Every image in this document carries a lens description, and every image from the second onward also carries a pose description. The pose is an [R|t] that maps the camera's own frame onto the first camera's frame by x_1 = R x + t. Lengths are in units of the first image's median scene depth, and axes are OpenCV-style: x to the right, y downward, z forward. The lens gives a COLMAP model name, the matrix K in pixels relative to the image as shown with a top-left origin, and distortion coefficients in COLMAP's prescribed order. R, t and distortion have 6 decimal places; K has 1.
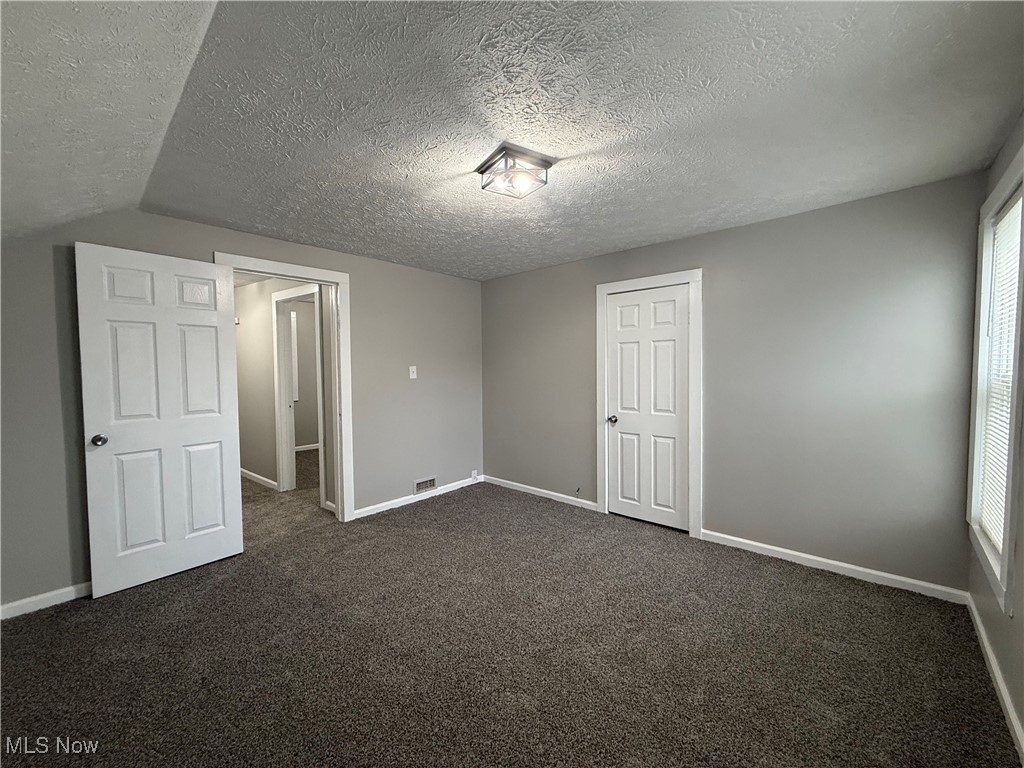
lens RADIAL K [[406.4, 0, 507.5], [0, 406.4, 383.1], [0, 0, 1]] dist [0.000626, 0.000409]
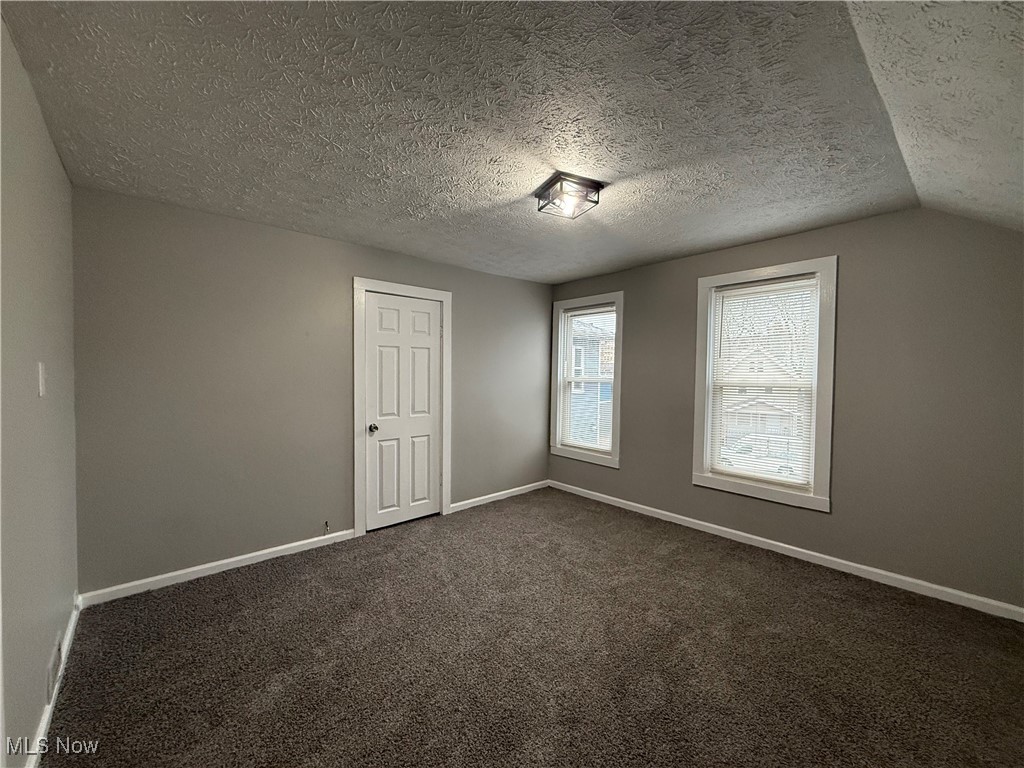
lens RADIAL K [[406.4, 0, 507.5], [0, 406.4, 383.1], [0, 0, 1]] dist [0.000626, 0.000409]
pose [[0.104648, -0.013498, 0.994418, -0.669934], [0.026336, 0.999595, 0.010797, -0.015768], [-0.994161, 0.025059, 0.104962, 0.642996]]
